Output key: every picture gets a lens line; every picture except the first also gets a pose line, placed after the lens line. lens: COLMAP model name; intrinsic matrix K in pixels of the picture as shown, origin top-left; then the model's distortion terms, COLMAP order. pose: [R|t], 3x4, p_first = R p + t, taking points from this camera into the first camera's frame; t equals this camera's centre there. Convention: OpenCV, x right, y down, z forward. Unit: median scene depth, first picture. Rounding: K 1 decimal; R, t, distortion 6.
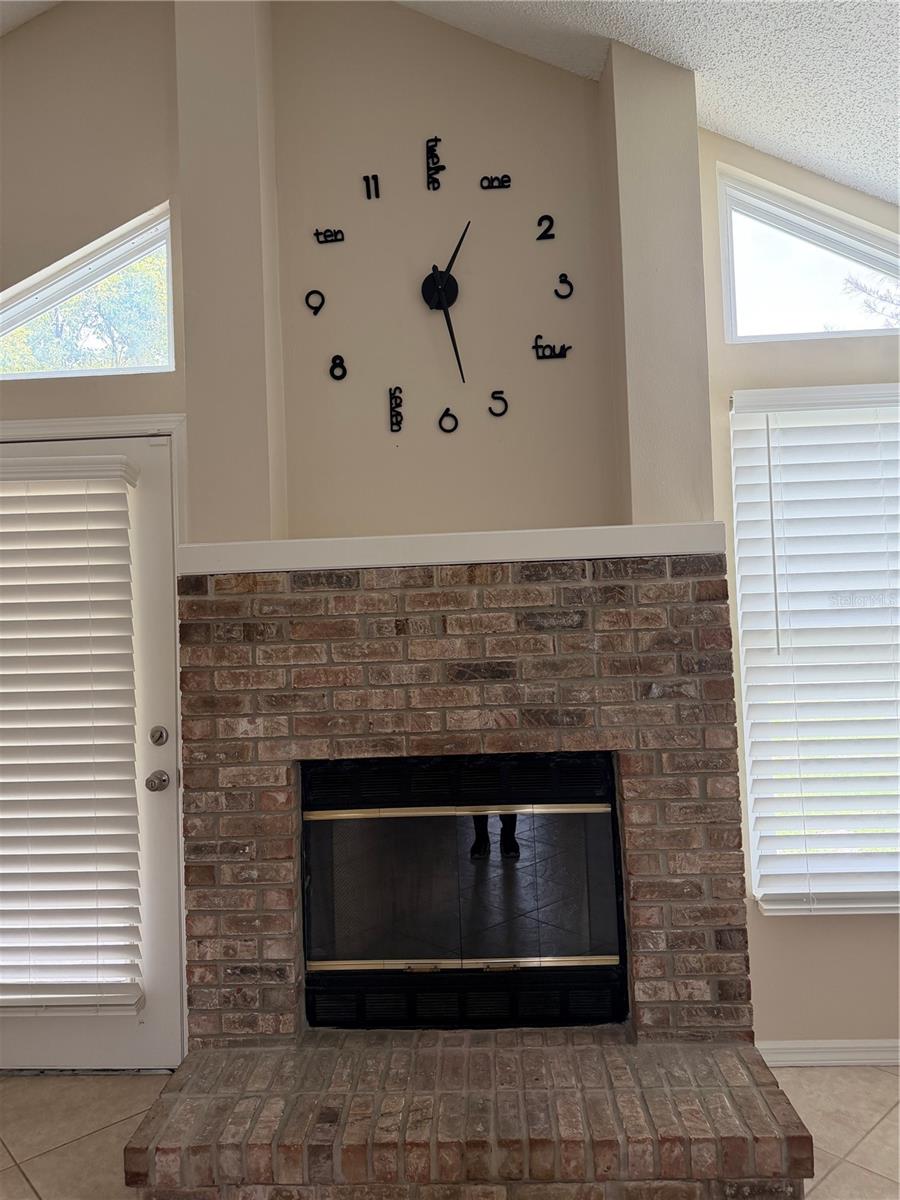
lens RADIAL K [[851.4, 0, 453.3], [0, 851.4, 604.8], [0, 0, 1]] dist [0.055633, -0.022831]
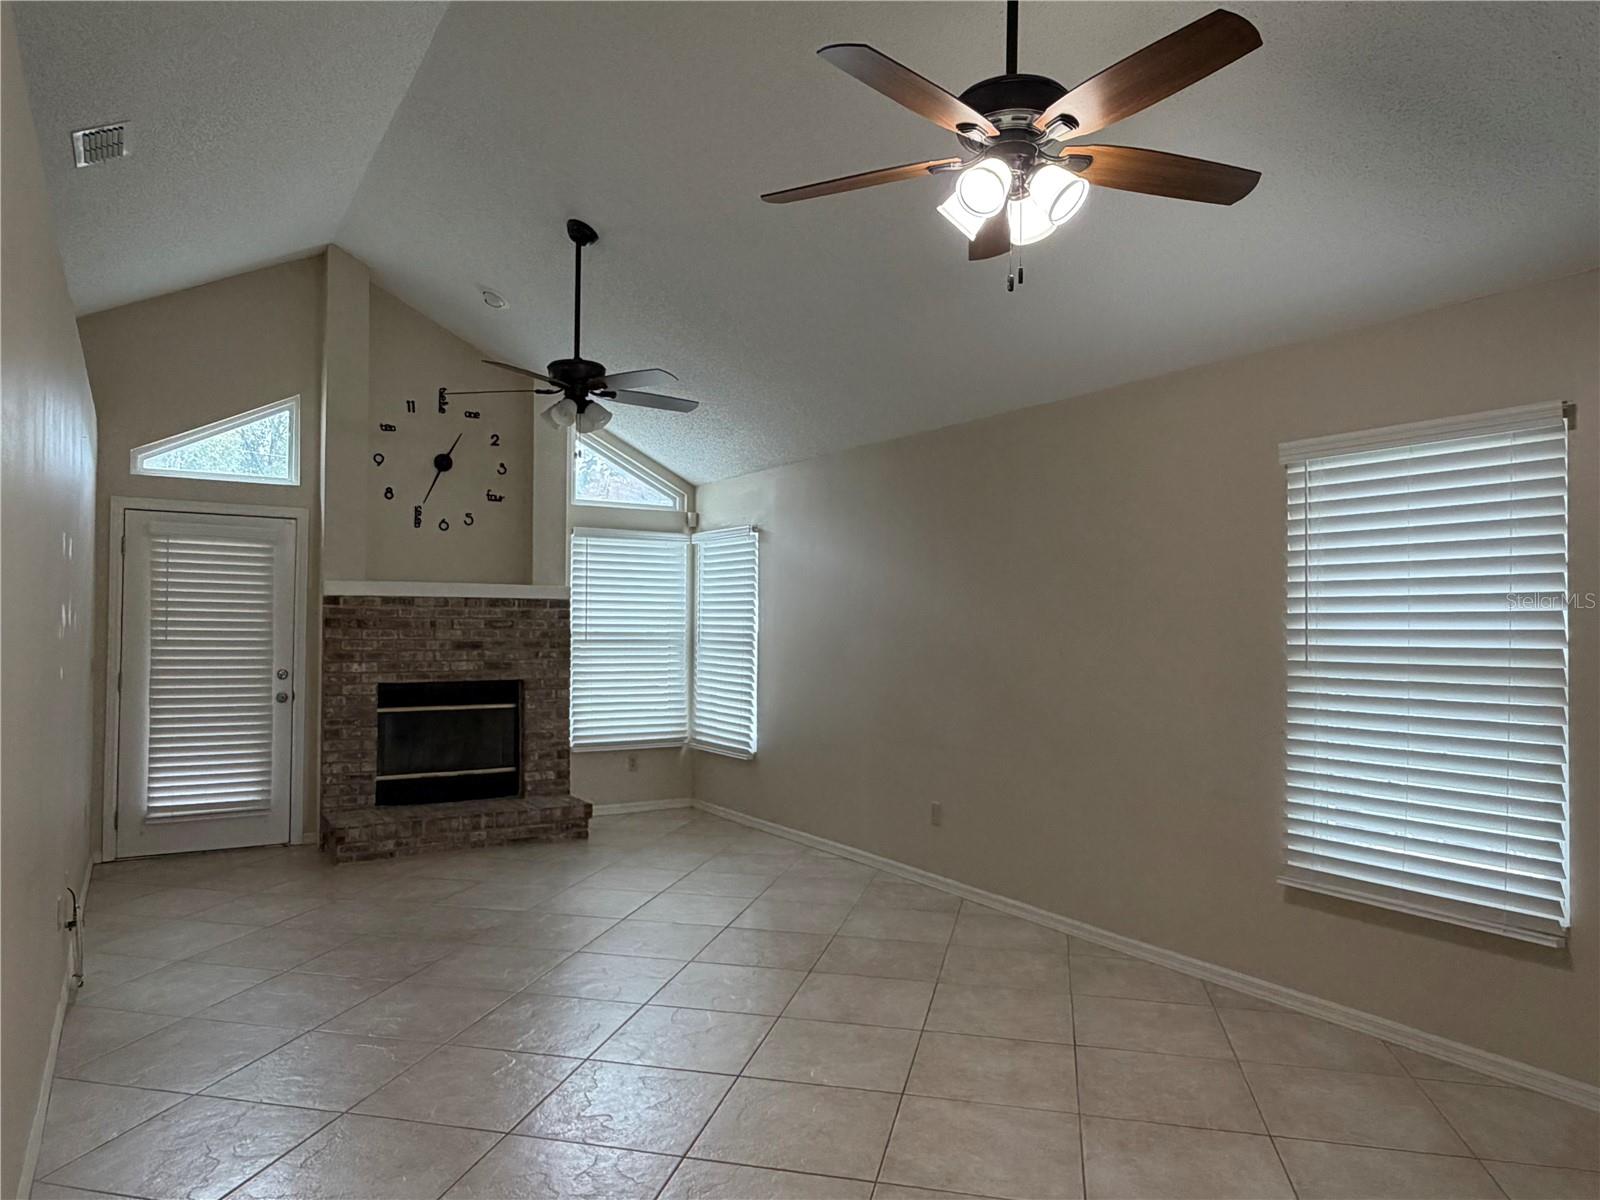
lens RADIAL K [[1049.2, 0, 801.0], [0, 1049.2, 610.2], [0, 0, 1]] dist [-0.000163, 0.000659]
pose [[0.818788, 0.048652, 0.572031, -0.850626], [-0.056723, 0.998383, -0.003723, -0.055370], [-0.571287, -0.029399, 0.820224, -1.823875]]
